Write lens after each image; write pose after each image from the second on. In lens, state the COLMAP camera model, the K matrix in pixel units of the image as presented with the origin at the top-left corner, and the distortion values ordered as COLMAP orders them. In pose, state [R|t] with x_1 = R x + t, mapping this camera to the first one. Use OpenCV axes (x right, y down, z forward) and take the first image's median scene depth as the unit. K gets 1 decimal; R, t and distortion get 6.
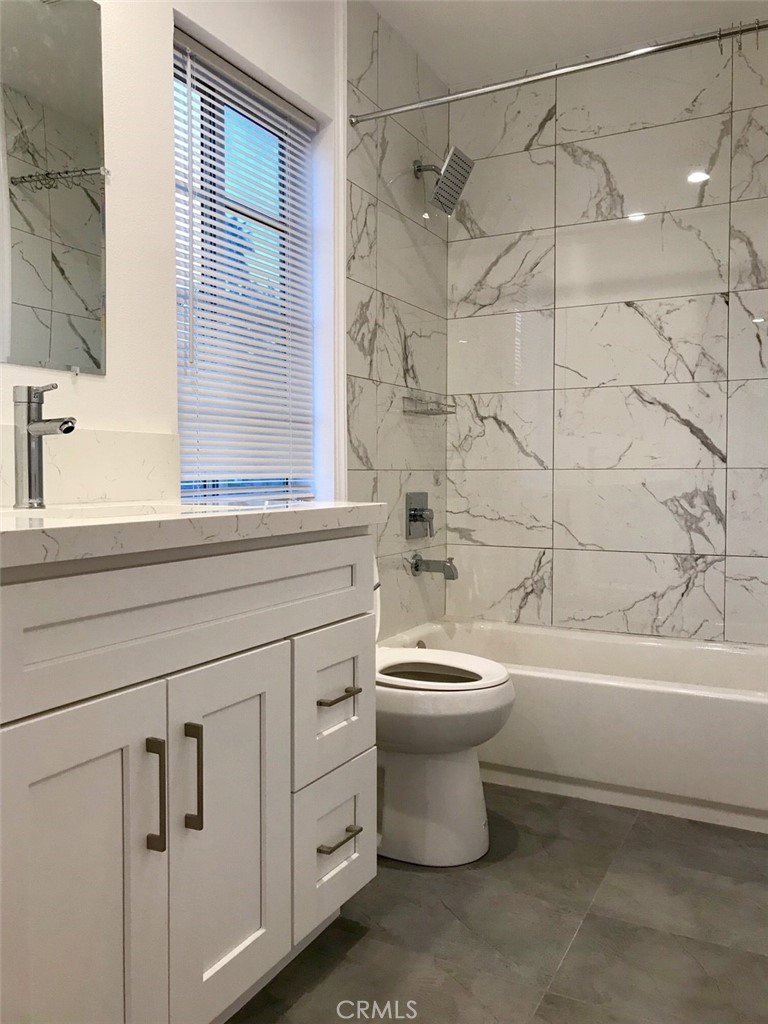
lens RADIAL K [[850.1, 0, 383.7], [0, 850.1, 516.2], [0, 0, 1]] dist [0.014429, 0.013758]
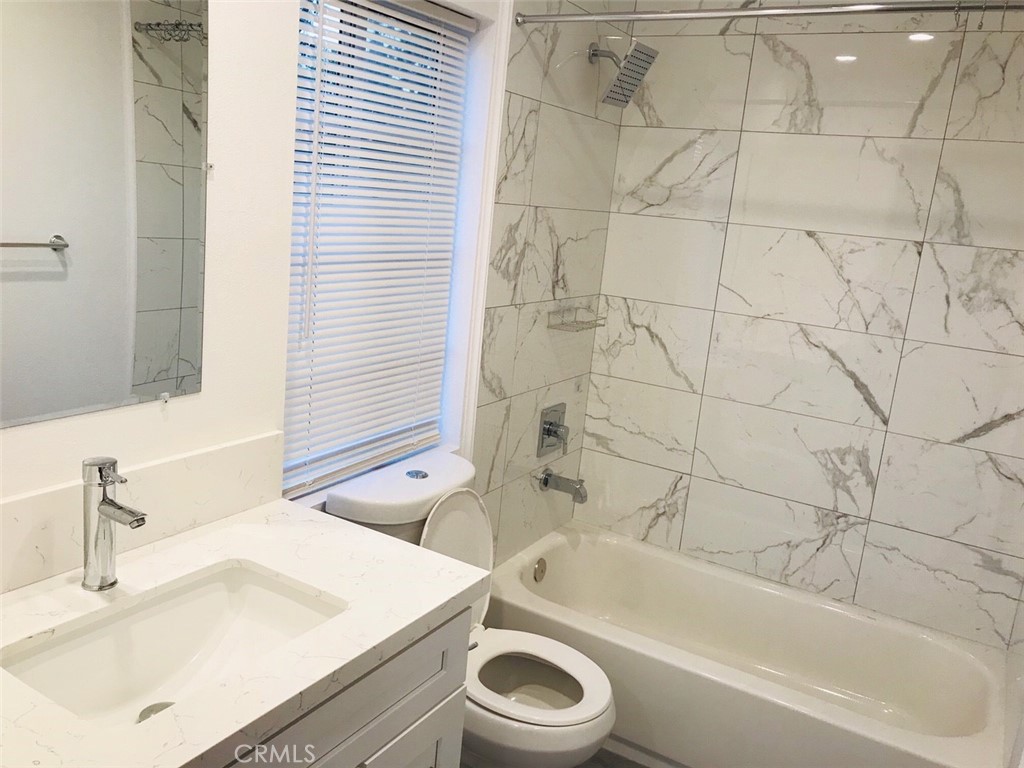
lens RADIAL K [[850.1, 0, 514.4], [0, 850.1, 382.1], [0, 0, 1]] dist [0.014429, 0.013758]
pose [[0.994178, 0.104214, -0.027365, 0.018645], [-0.097775, 0.979296, 0.177255, -0.227539], [0.045271, -0.173547, 0.983785, 0.075420]]
